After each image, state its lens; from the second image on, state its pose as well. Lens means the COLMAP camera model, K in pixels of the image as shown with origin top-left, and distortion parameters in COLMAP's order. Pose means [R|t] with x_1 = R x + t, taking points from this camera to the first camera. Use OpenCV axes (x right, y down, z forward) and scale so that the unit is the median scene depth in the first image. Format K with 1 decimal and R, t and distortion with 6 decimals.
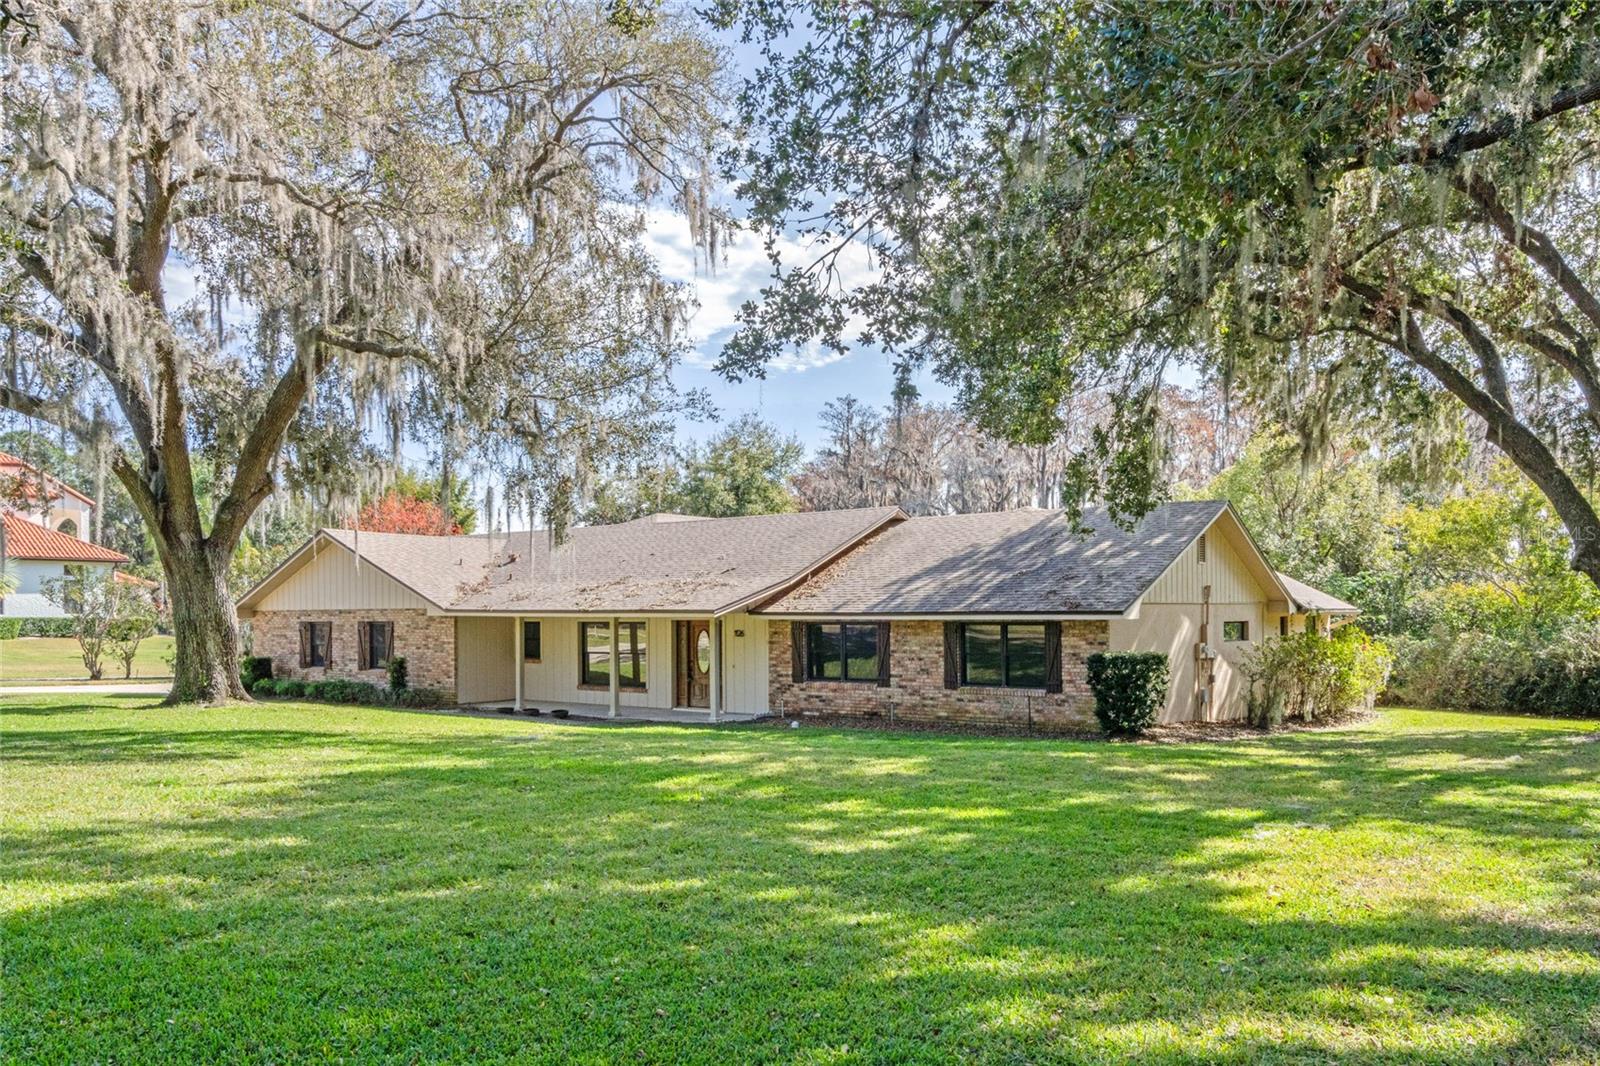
lens RADIAL K [[1175.5, 0, 865.0], [0, 1175.5, 600.2], [0, 0, 1]] dist [-0.010070, -0.000560]
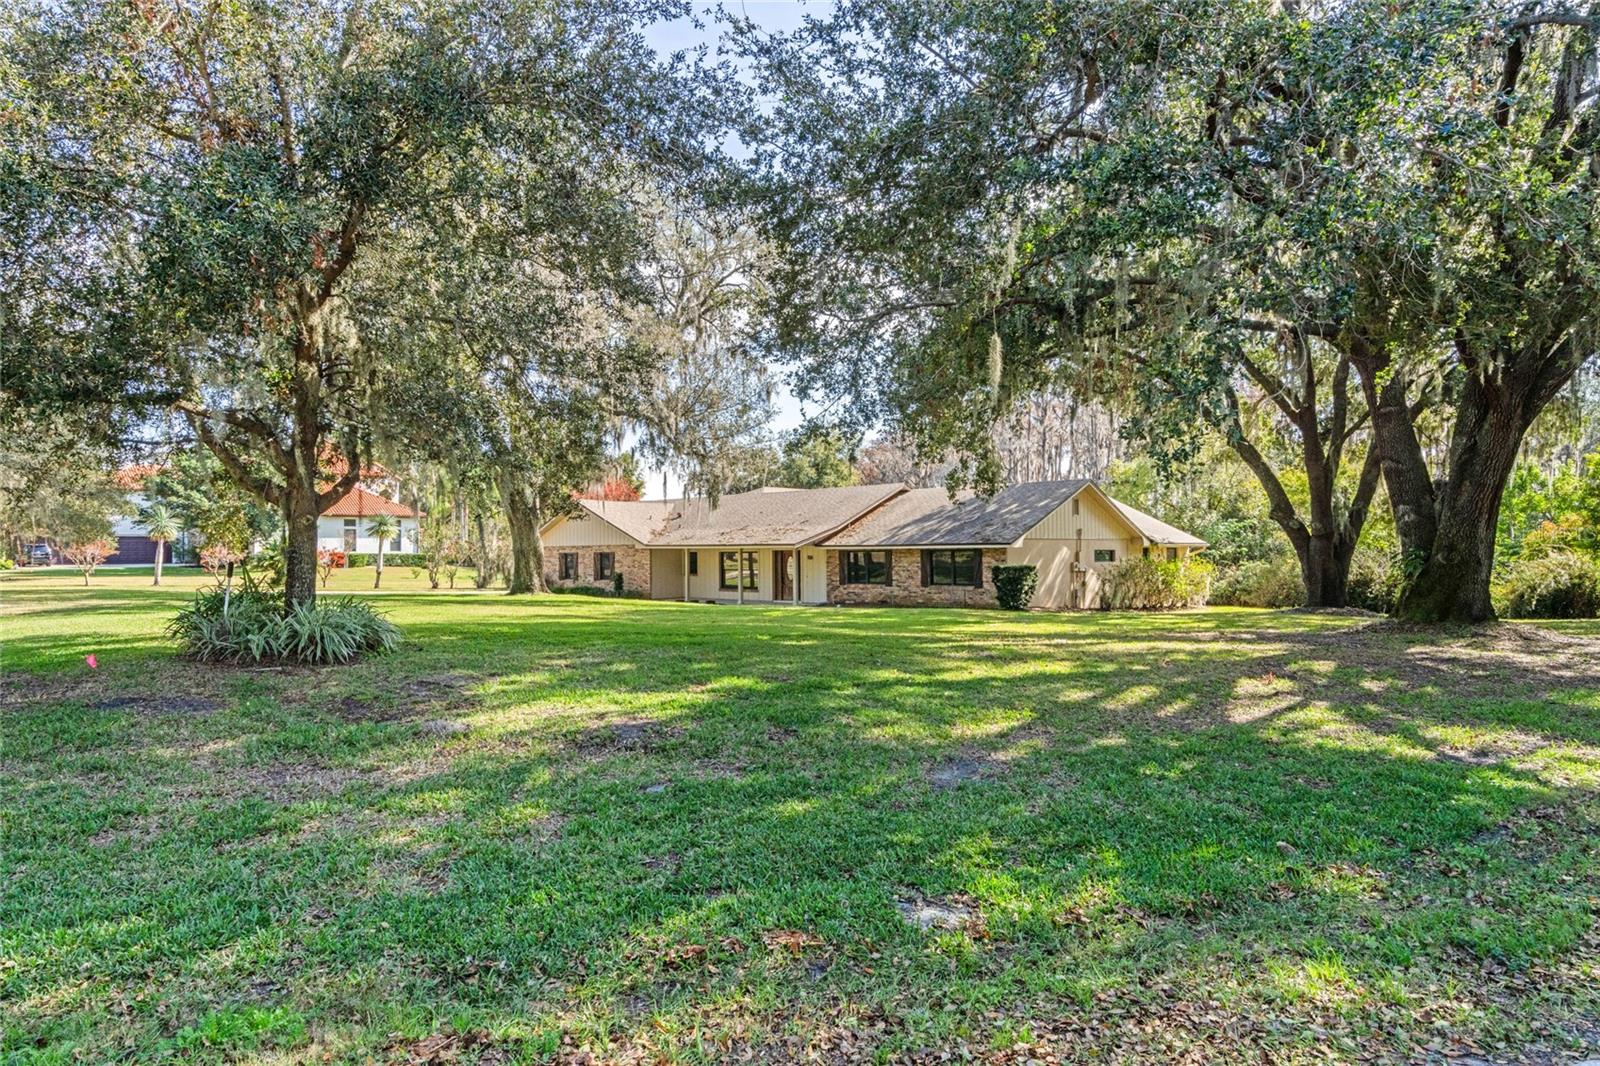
lens RADIAL K [[956.0, 0, 799.2], [0, 956.0, 539.7], [0, 0, 1]] dist [0.002729, 0.000025]
pose [[0.990328, -0.004196, -0.138682, 0.080825], [0.003692, 0.999986, -0.003888, 0.007469], [0.138696, 0.003339, 0.990329, -0.451084]]
